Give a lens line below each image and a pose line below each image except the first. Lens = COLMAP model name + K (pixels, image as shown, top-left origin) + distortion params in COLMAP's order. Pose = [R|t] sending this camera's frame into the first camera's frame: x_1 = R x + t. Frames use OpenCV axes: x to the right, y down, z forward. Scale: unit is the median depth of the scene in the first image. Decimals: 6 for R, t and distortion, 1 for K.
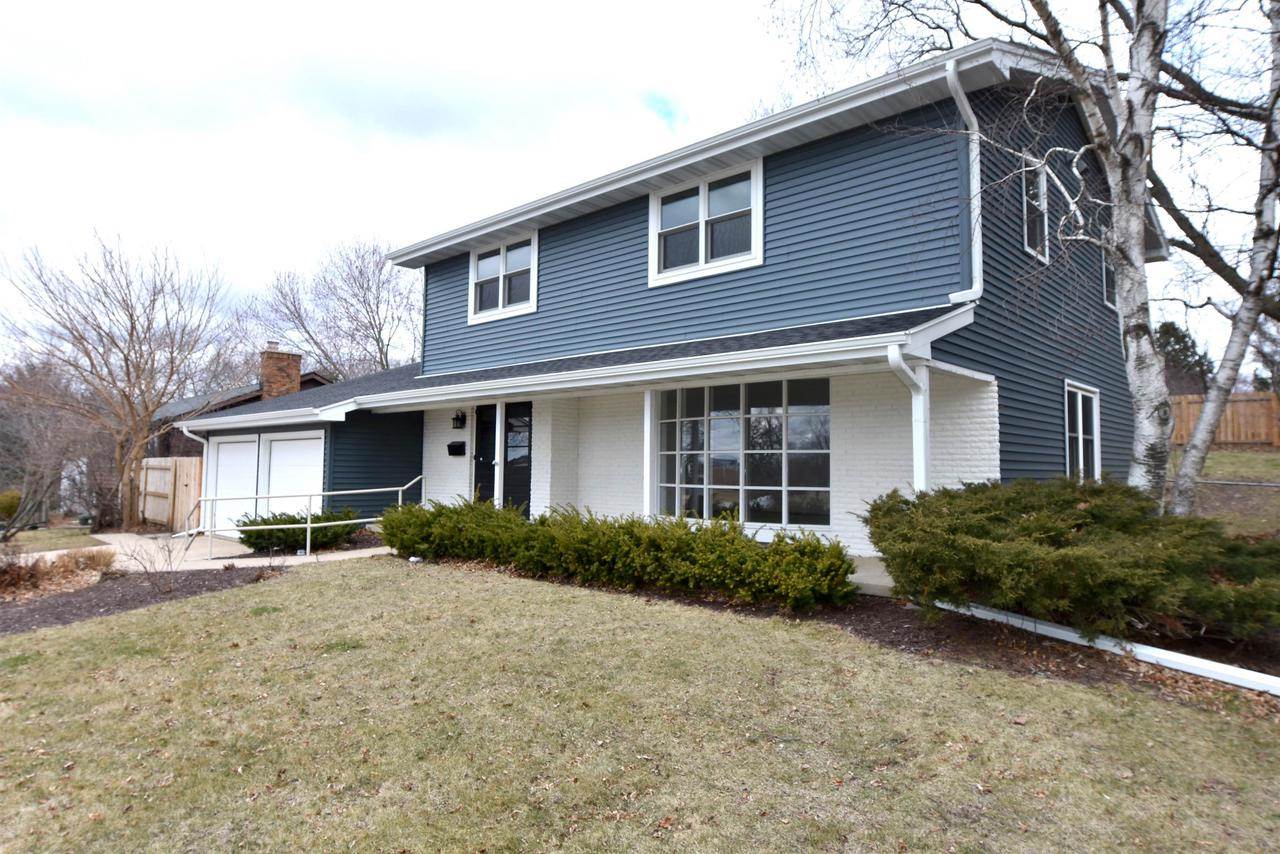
lens RADIAL K [[759.7, 0, 639.3], [0, 759.7, 418.2], [0, 0, 1]] dist [-0.021889, -0.001073]
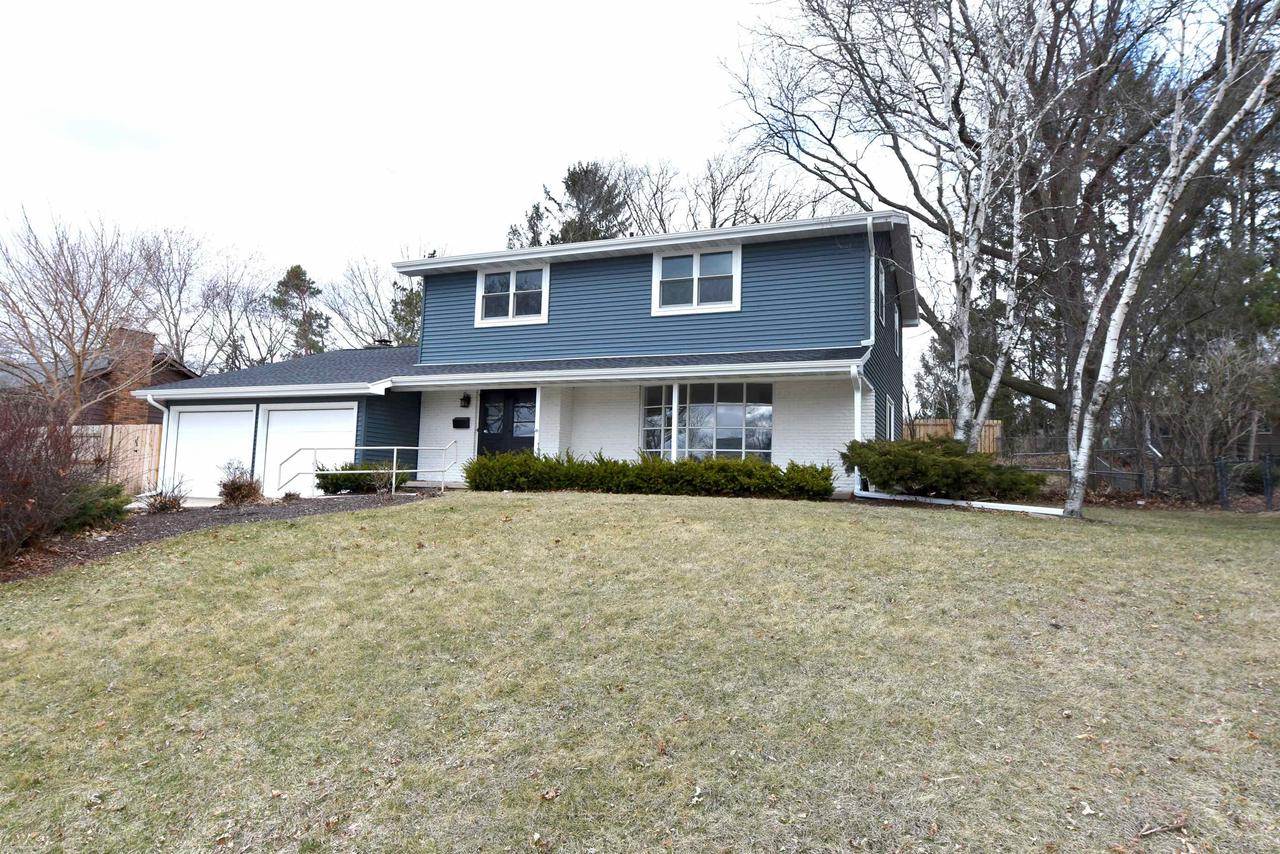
lens RADIAL K [[759.7, 0, 639.9], [0, 759.7, 424.1], [0, 0, 1]] dist [-0.021889, -0.001073]
pose [[0.932895, 0.046299, 0.357160, -0.561697], [-0.041963, 0.998921, -0.019884, 0.074584], [-0.357696, 0.003562, 0.933831, -0.403300]]
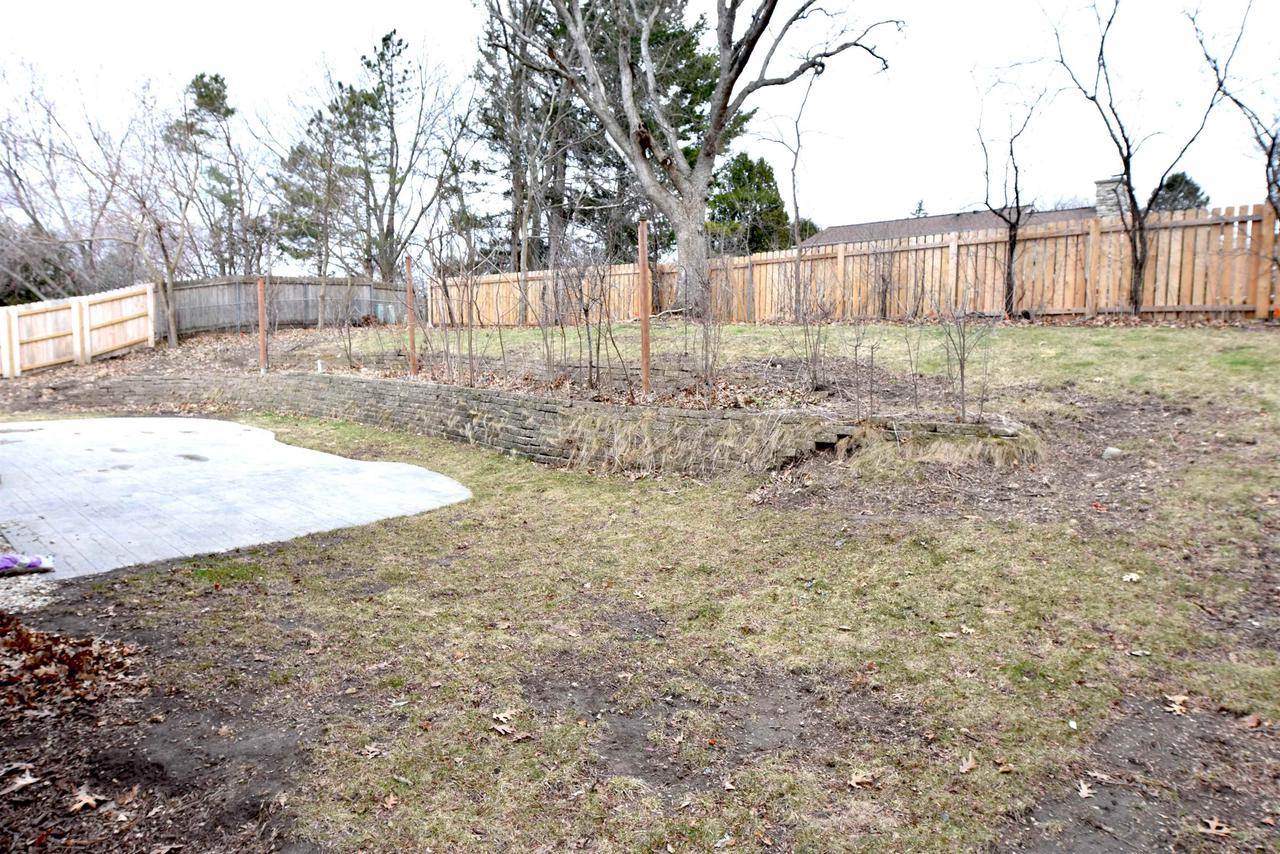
lens RADIAL K [[759.7, 0, 639.4], [0, 759.7, 424.0], [0, 0, 1]] dist [-0.021889, -0.001073]
pose [[0.999891, -0.008388, -0.012120, 0.292379], [0.010187, 0.987554, 0.156950, 0.016265], [0.010653, -0.157057, 0.987532, 0.326171]]
